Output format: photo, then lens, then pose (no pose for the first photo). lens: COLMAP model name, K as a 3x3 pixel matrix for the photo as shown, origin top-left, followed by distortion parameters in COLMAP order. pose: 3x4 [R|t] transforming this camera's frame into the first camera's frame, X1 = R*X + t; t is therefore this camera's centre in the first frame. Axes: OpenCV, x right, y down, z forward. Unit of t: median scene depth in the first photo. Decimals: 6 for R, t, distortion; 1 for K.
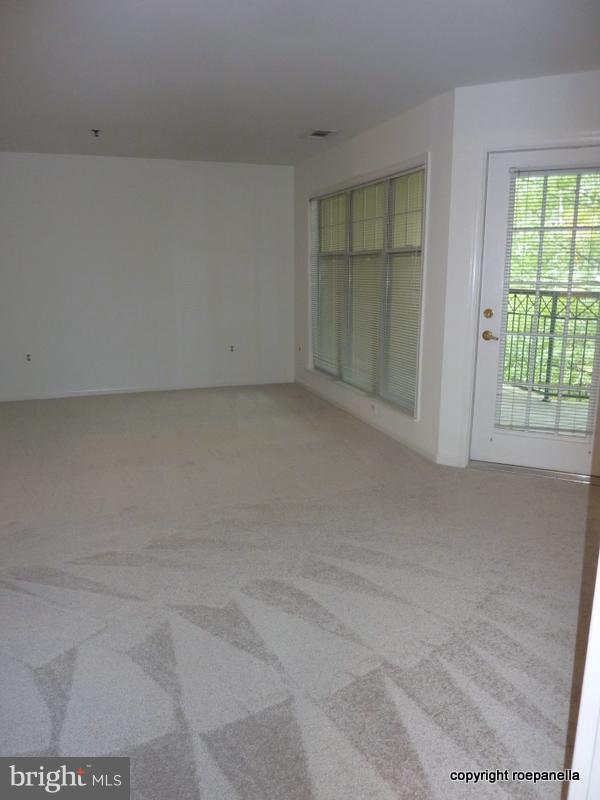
lens RADIAL K [[618.5, 0, 289.7], [0, 618.5, 409.9], [0, 0, 1]] dist [-0.031803, -0.006514]
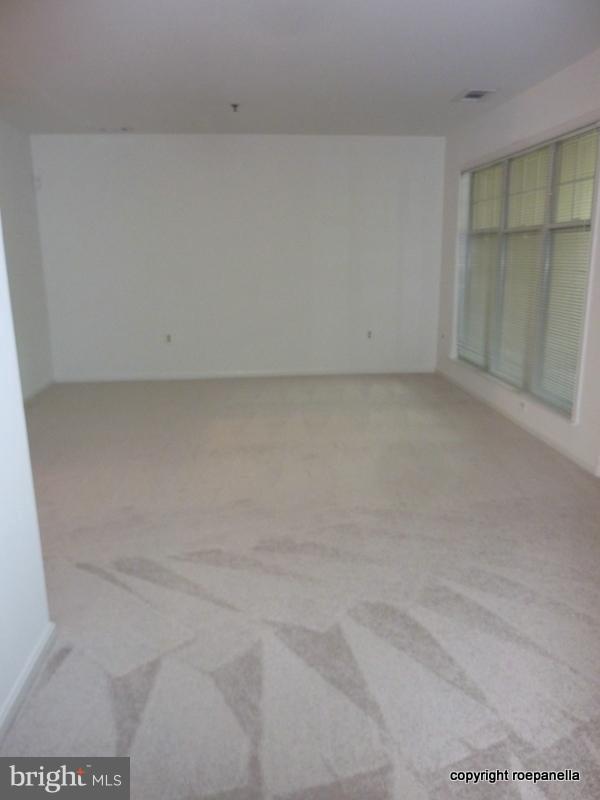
lens RADIAL K [[618.5, 0, 289.7], [0, 618.5, 409.9], [0, 0, 1]] dist [-0.031803, -0.006514]
pose [[0.972266, 0.050830, -0.228289, 0.024922], [-0.045259, 0.998537, 0.029577, -0.015990], [0.229458, -0.018424, 0.973144, 0.130219]]
